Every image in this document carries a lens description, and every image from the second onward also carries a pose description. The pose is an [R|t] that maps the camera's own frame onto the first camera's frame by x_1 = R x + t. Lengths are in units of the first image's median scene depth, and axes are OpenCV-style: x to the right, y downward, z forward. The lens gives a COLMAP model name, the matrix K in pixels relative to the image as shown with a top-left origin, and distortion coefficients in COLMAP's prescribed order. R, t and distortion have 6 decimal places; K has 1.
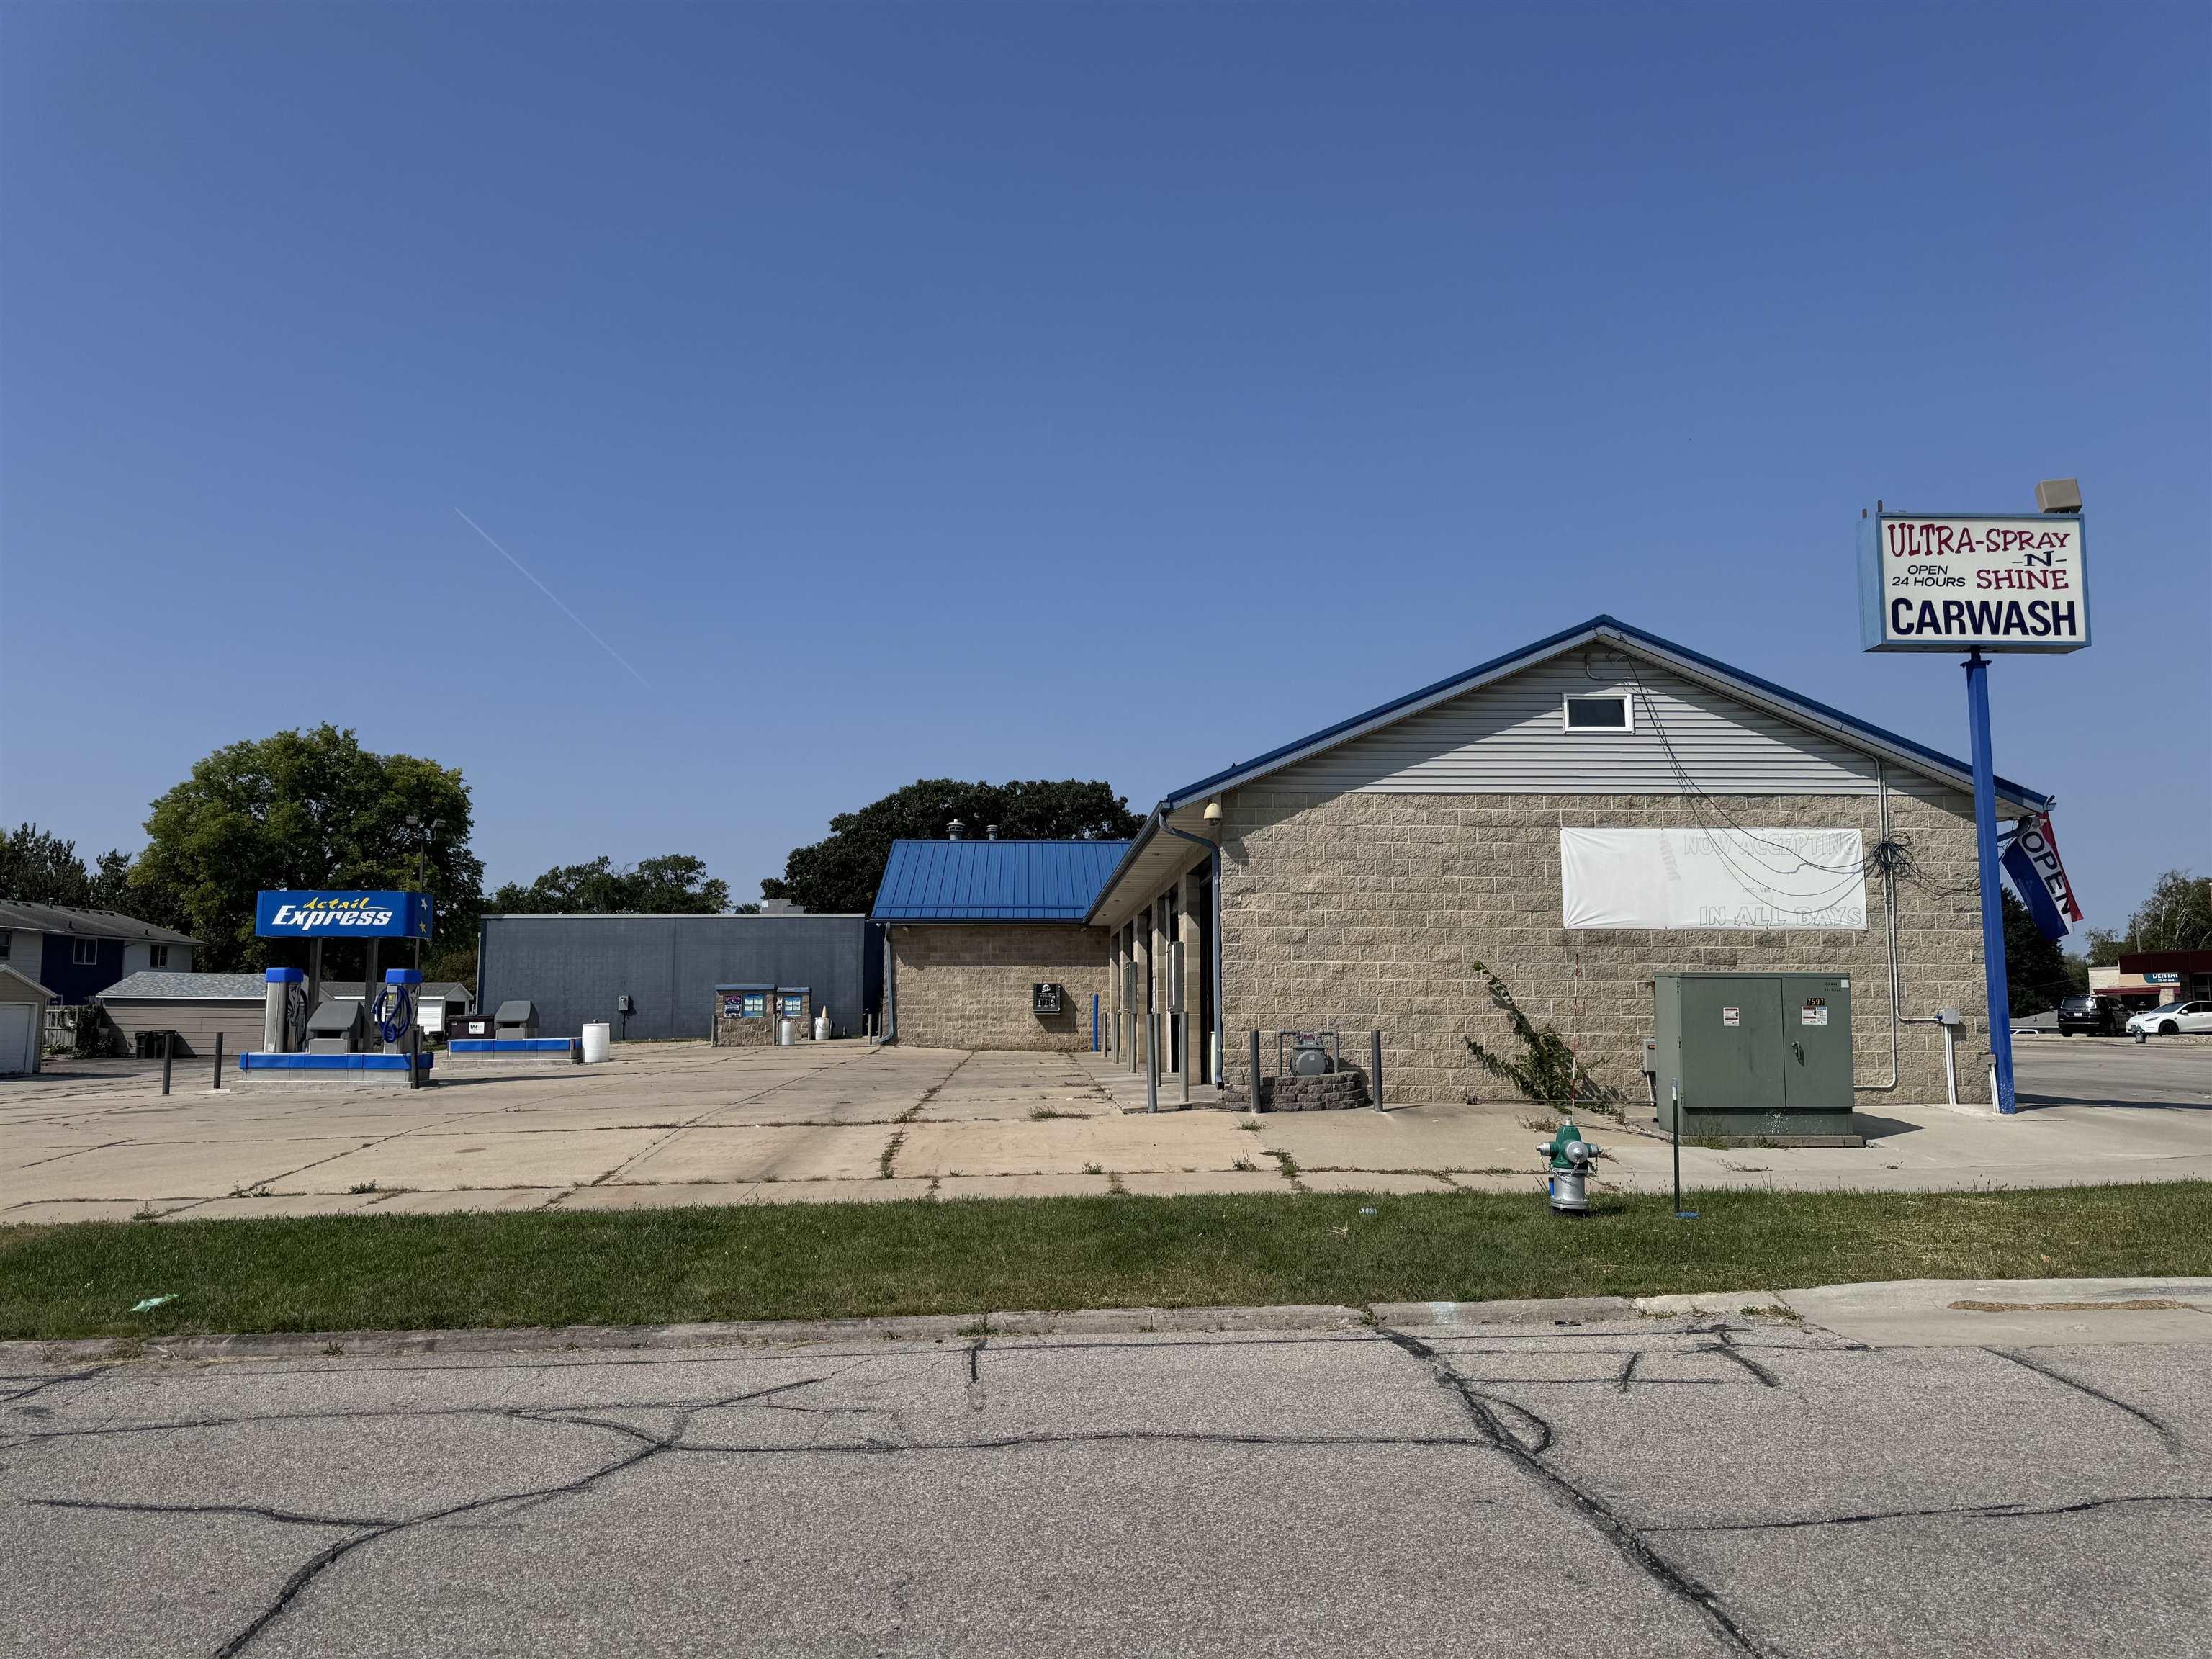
lens RADIAL K [[1537.1, 0, 1094.1], [0, 1537.1, 830.4], [0, 0, 1]] dist [0.118006, -0.162568]
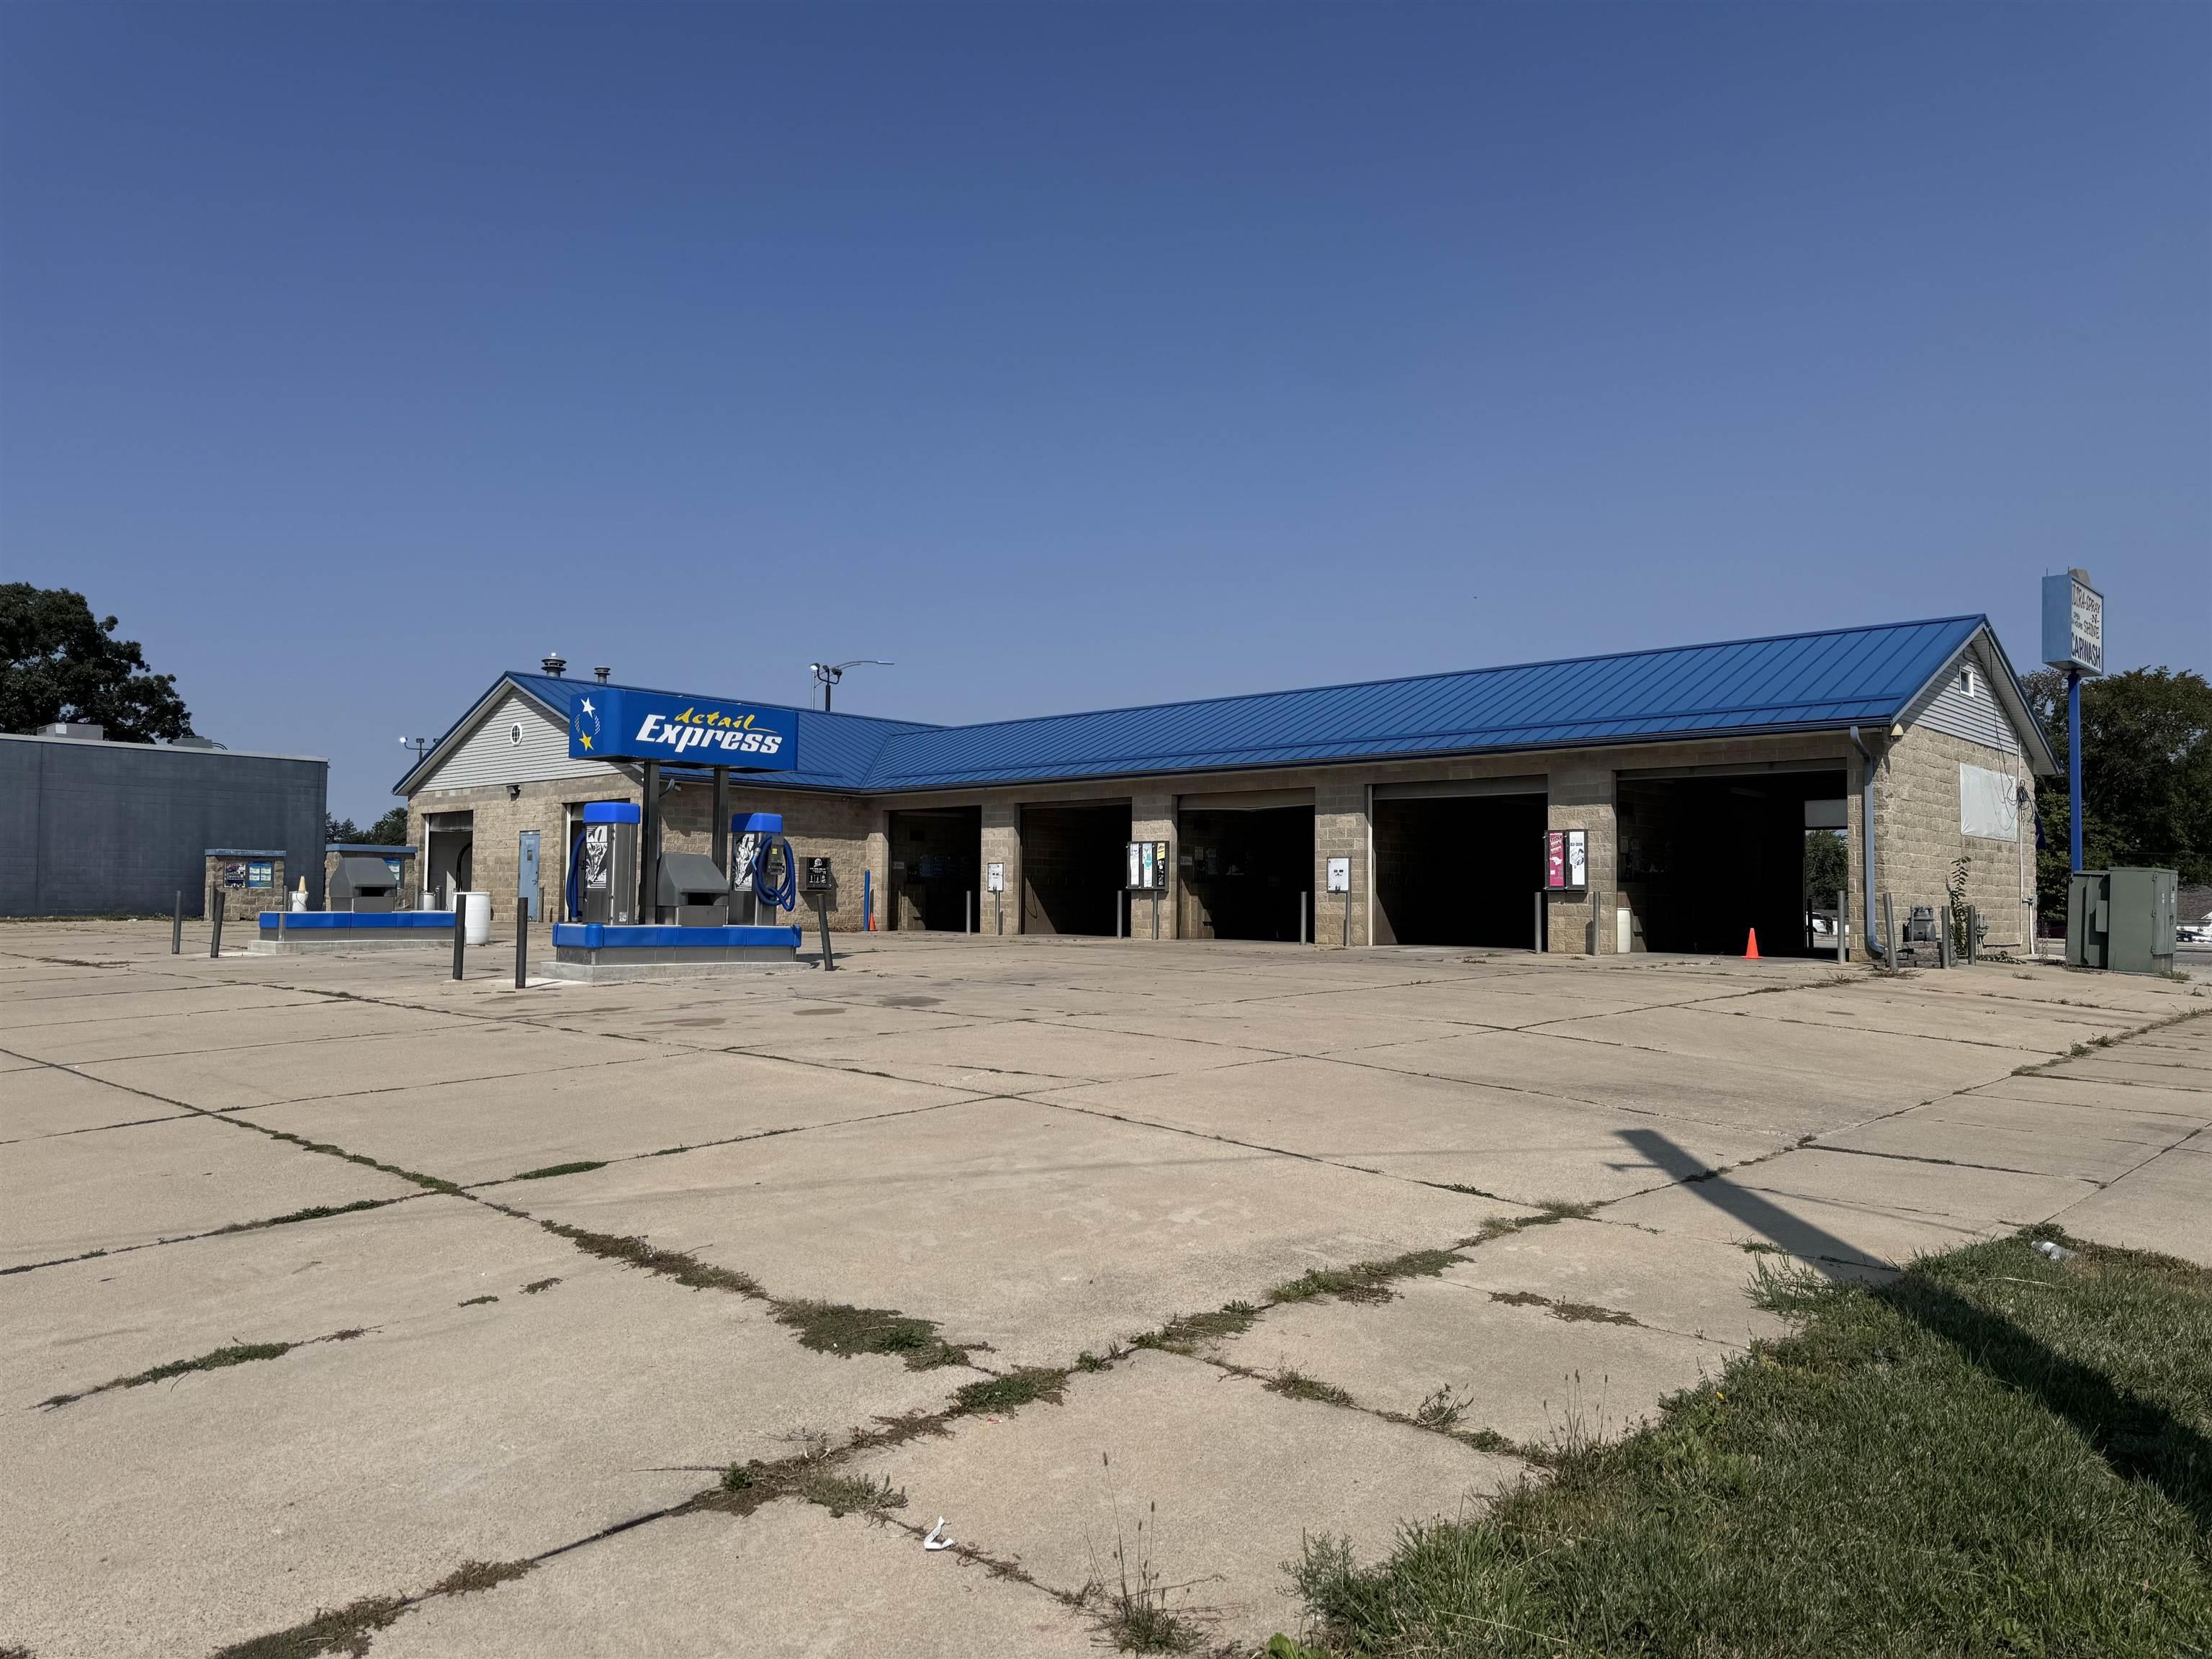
lens RADIAL K [[1533.2, 0, 1105.2], [0, 1533.2, 824.1], [0, 0, 1]] dist [0.143700, -0.223895]
pose [[0.712936, 0.044909, 0.699789, -1.221945], [-0.092818, 0.995210, 0.030694, 0.080914], [-0.695059, -0.086836, 0.713690, 0.521946]]
